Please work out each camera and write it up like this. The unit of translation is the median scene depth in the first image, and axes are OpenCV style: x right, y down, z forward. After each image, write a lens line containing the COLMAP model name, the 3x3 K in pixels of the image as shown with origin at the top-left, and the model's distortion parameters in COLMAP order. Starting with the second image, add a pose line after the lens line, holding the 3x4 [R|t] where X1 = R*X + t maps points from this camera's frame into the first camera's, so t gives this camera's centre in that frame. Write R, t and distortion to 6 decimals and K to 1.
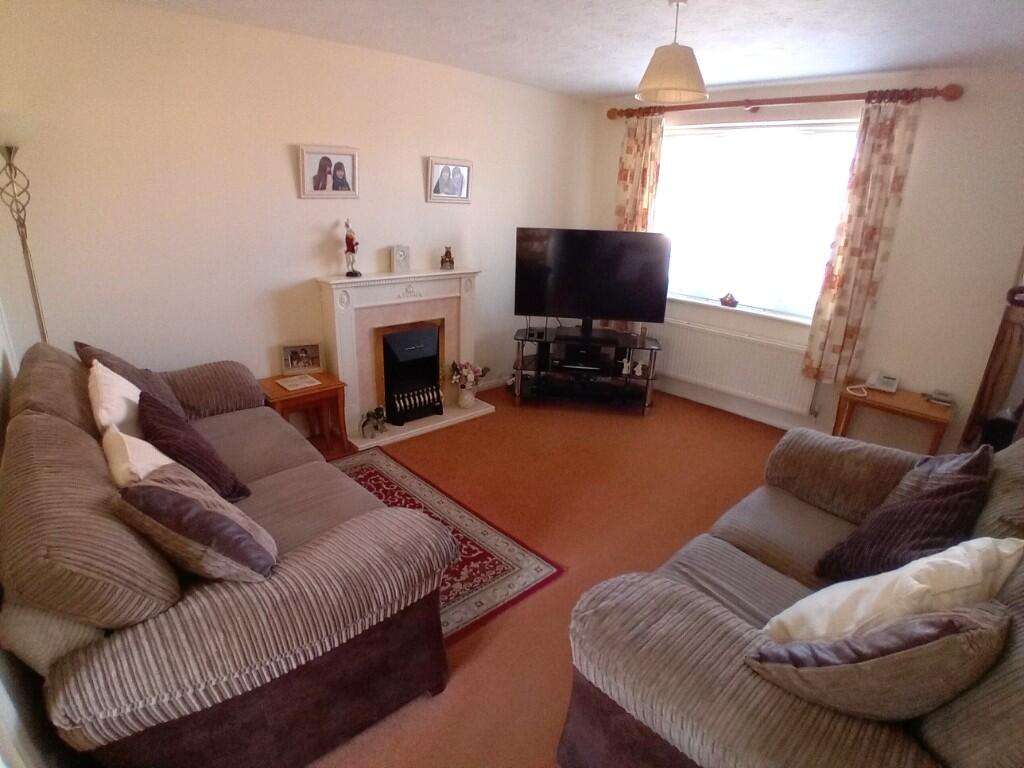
lens RADIAL K [[514.5, 0, 500.5], [0, 514.5, 398.4], [0, 0, 1]] dist [-0.138482, 0.030228]
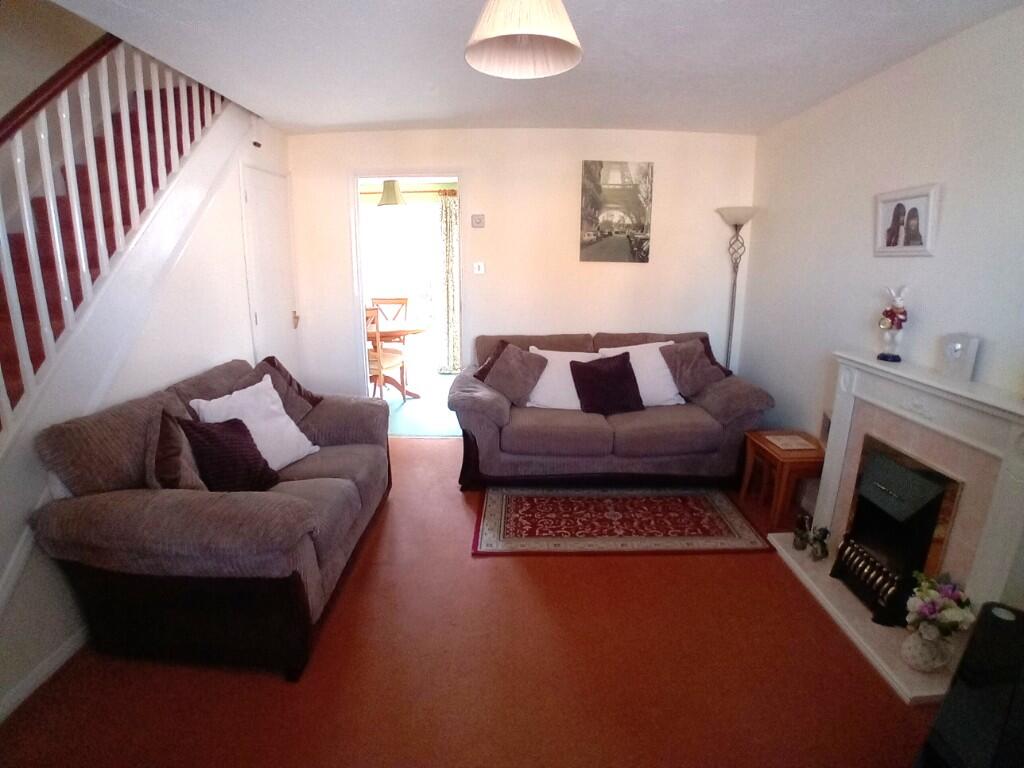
lens RADIAL K [[514.5, 0, 500.5], [0, 514.5, 398.4], [0, 0, 1]] dist [-0.138482, 0.030228]
pose [[-0.690525, 0.158355, -0.705761, 0.594673], [-0.269821, 0.848913, 0.454471, -0.359935], [0.671097, 0.504253, -0.543468, 1.035725]]
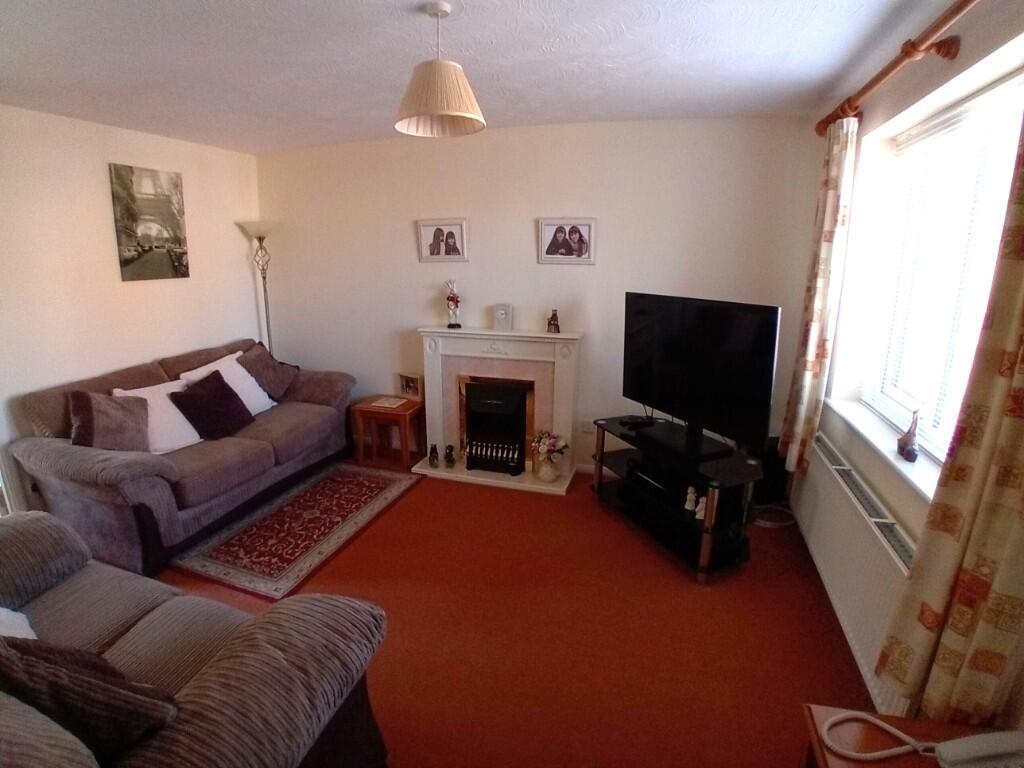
lens RADIAL K [[514.5, 0, 500.5], [0, 514.5, 398.4], [0, 0, 1]] dist [-0.138482, 0.030228]
pose [[0.491943, 0.199246, -0.847522, 0.796628], [-0.290888, 0.955134, 0.055699, -0.186352], [0.820595, 0.219133, 0.527830, 0.509552]]
